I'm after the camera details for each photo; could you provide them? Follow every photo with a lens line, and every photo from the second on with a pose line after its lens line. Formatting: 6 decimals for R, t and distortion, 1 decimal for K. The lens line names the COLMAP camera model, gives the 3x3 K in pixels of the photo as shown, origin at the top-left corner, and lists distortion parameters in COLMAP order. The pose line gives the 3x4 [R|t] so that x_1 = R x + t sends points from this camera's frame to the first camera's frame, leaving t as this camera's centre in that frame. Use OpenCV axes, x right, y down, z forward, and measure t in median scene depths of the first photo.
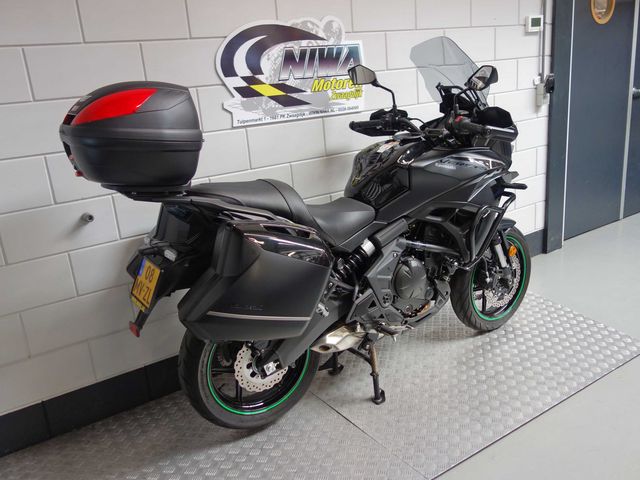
lens RADIAL K [[560.9, 0, 320.0], [0, 560.9, 240.0], [0, 0, 1]] dist [-0.004399, 0.001706]
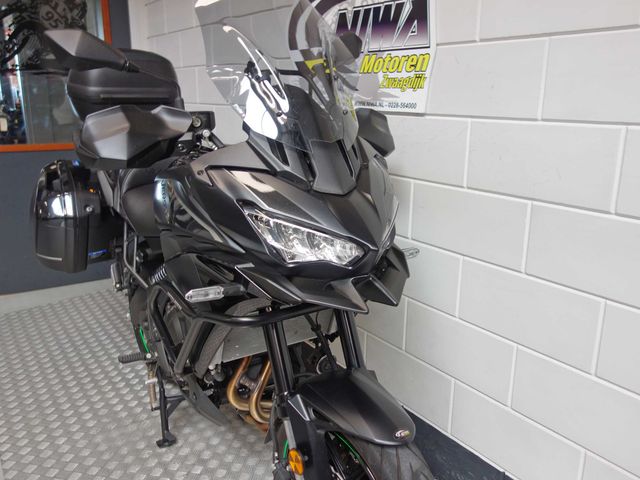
lens RADIAL K [[563.8, 0, 316.4], [0, 563.8, 239.7], [0, 0, 1]] dist [0.005809, 0.004225]
pose [[0.004710, 0.328285, -0.944567, 0.742550], [-0.295563, 0.902833, 0.312306, -0.292389], [0.955312, 0.277709, 0.101281, 0.976379]]
